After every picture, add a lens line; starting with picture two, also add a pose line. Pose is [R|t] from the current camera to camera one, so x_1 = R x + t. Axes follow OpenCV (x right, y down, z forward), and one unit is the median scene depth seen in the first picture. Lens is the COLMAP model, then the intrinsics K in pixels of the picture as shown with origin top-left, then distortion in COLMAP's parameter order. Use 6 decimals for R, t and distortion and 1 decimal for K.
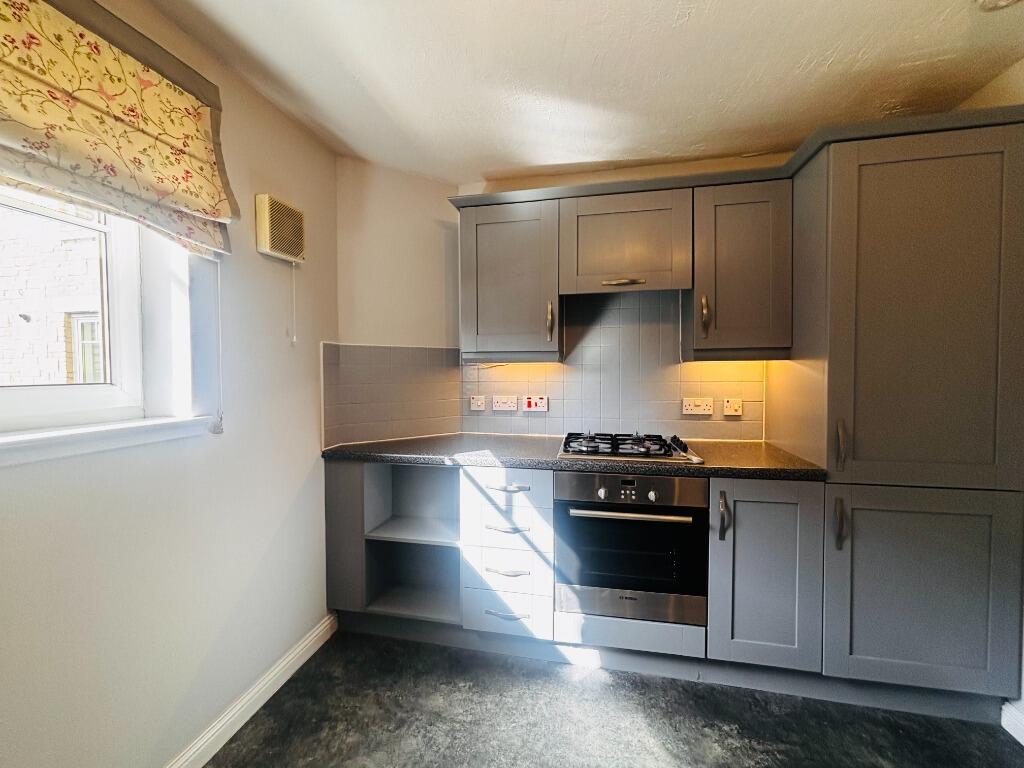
lens RADIAL K [[413.2, 0, 509.7], [0, 413.2, 381.6], [0, 0, 1]] dist [-0.000714, 0.000594]
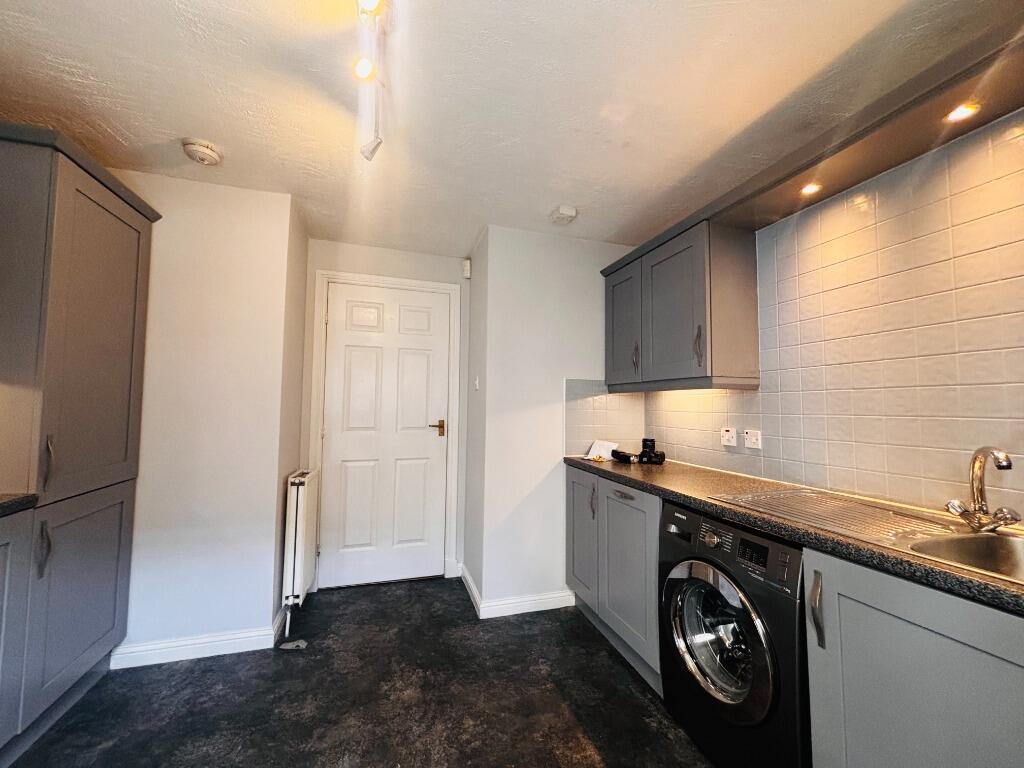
lens RADIAL K [[413.2, 0, 513.7], [0, 413.2, 381.5], [0, 0, 1]] dist [-0.000714, 0.000594]
pose [[-0.490868, 0.048827, 0.869865, -0.488984], [0.017152, 0.998776, -0.046383, 0.024772], [-0.871065, -0.007848, -0.491105, 0.473111]]
